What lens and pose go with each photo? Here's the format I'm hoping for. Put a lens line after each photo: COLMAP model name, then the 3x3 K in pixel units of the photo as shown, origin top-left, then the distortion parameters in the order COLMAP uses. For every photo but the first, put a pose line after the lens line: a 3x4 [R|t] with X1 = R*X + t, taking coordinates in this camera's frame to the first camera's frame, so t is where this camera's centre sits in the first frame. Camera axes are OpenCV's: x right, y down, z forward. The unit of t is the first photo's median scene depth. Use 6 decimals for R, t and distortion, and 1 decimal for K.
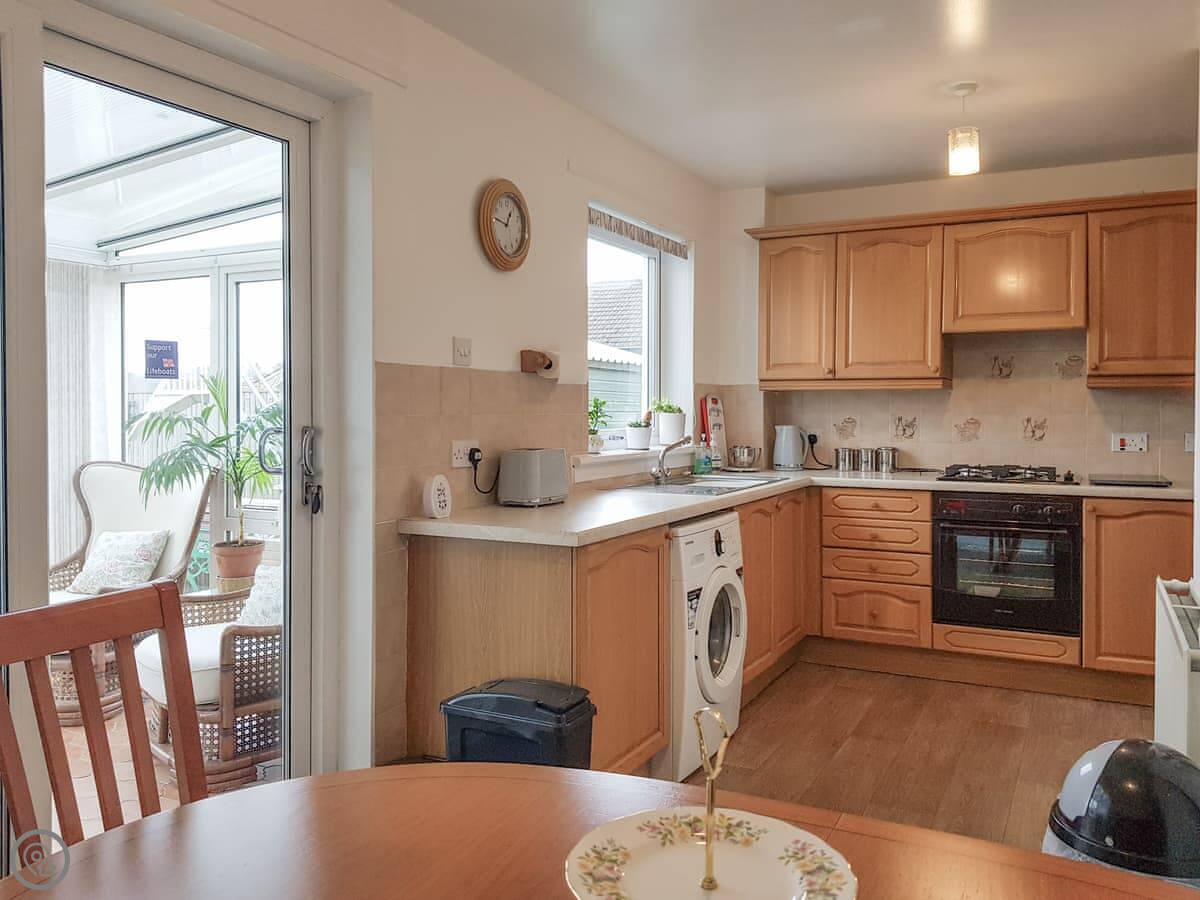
lens RADIAL K [[957.3, 0, 597.1], [0, 957.3, 440.9], [0, 0, 1]] dist [0.054618, -0.100063]
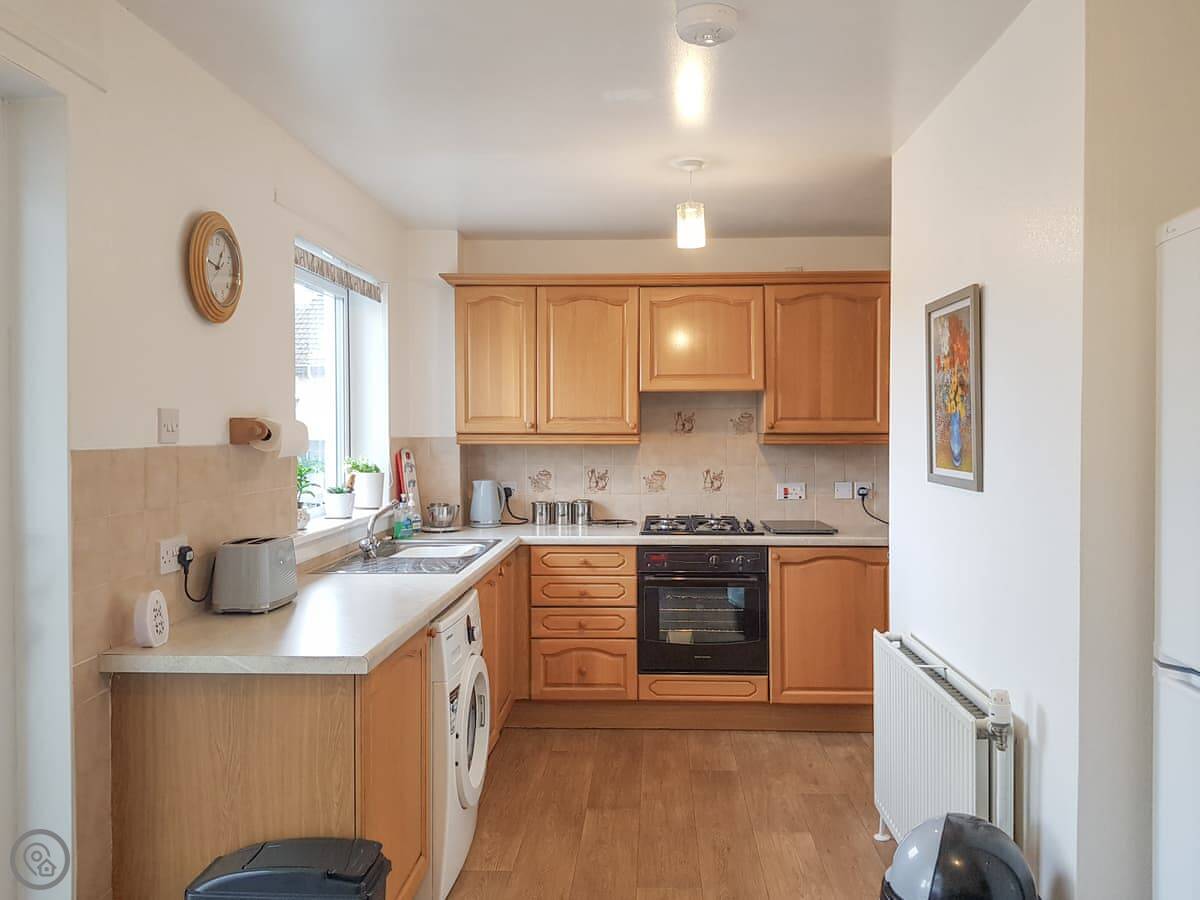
lens RADIAL K [[957.3, 0, 611.5], [0, 957.3, 446.6], [0, 0, 1]] dist [0.054618, -0.100063]
pose [[0.900423, -0.013651, 0.434800, -0.125930], [0.017087, 0.999846, -0.003994, -0.053307], [-0.434679, 0.011025, 0.900518, 0.099274]]
